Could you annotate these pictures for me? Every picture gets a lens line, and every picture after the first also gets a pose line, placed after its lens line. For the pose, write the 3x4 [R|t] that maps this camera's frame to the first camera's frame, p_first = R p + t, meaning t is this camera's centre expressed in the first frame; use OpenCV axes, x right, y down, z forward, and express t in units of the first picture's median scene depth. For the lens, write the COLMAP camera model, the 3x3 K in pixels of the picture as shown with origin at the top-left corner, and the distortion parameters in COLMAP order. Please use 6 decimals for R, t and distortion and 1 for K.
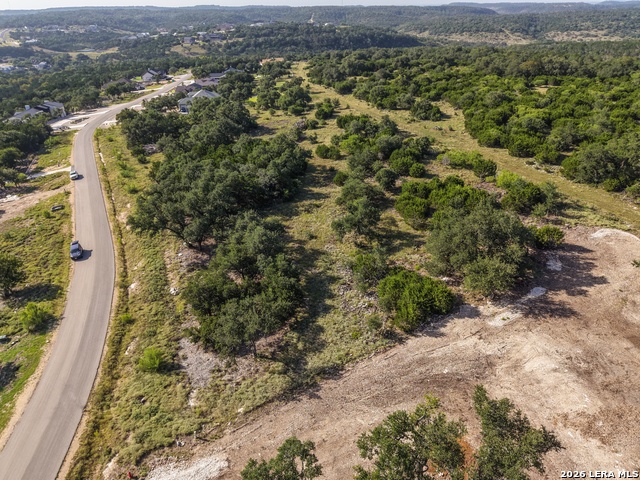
lens RADIAL K [[427.1, 0, 319.1], [0, 427.1, 242.1], [0, 0, 1]] dist [0.032272, -0.032716]
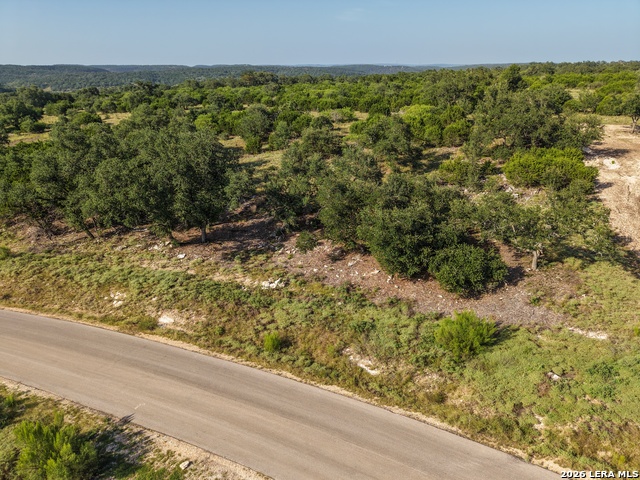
lens RADIAL K [[427.1, 0, 319.1], [0, 427.1, 242.1], [0, 0, 1]] dist [0.032272, -0.032716]
pose [[0.700946, -0.265285, 0.662041, -0.543500], [0.343340, 0.939124, 0.012798, 0.064288], [-0.625134, 0.218335, 0.749358, 0.449417]]
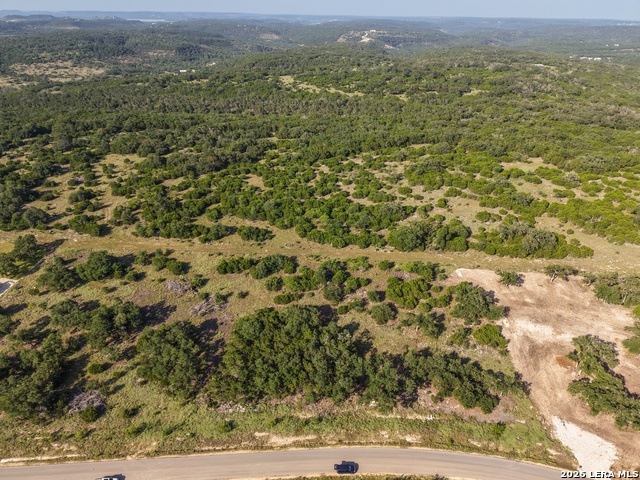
lens RADIAL K [[427.1, 0, 319.1], [0, 427.1, 242.1], [0, 0, 1]] dist [0.032272, -0.032716]
pose [[0.438722, -0.409863, 0.799709, -1.373311], [0.419439, 0.880438, 0.221133, -0.911461], [-0.794729, 0.238413, 0.558180, 0.183418]]
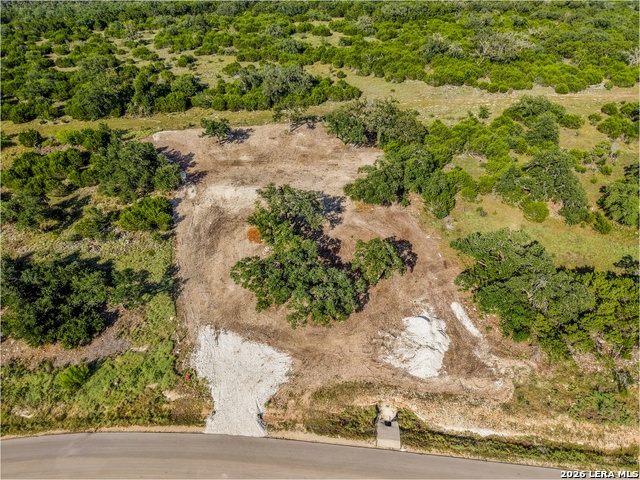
lens RADIAL K [[427.1, 0, 319.1], [0, 427.1, 242.1], [0, 0, 1]] dist [0.032272, -0.032716]
pose [[0.186910, -0.565812, 0.803070, -0.616189], [0.470000, 0.769351, 0.432665, -0.107562], [-0.862650, 0.296573, 0.409731, -0.046520]]
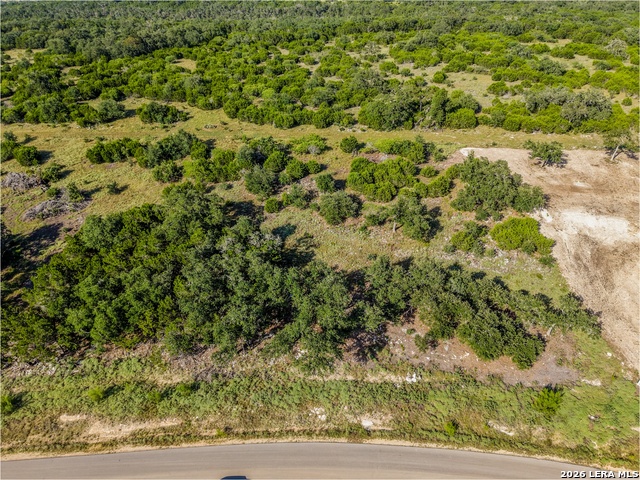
lens RADIAL K [[427.1, 0, 319.1], [0, 427.1, 242.1], [0, 0, 1]] dist [0.032272, -0.032716]
pose [[0.422930, -0.498157, 0.756948, -0.793965], [0.430742, 0.845445, 0.315729, -0.405388], [-0.797240, 0.192518, 0.572141, 0.500163]]
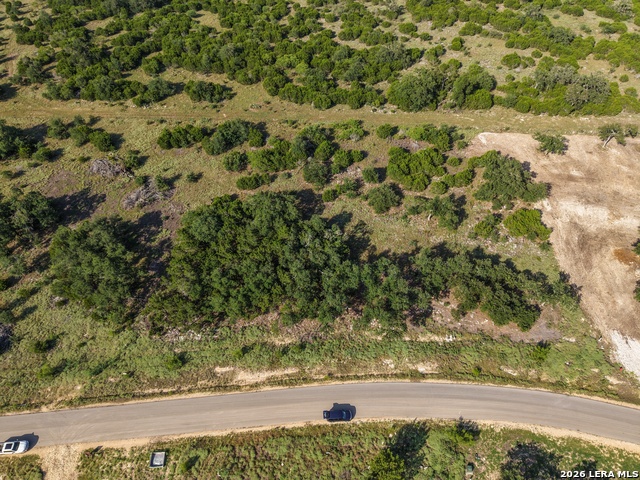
lens RADIAL K [[427.1, 0, 319.1], [0, 427.1, 242.1], [0, 0, 1]] dist [0.032272, -0.032716]
pose [[0.396108, -0.644080, 0.654415, -0.972290], [0.430906, 0.759750, 0.486930, -0.766453], [-0.810813, 0.089114, 0.578481, 0.456041]]
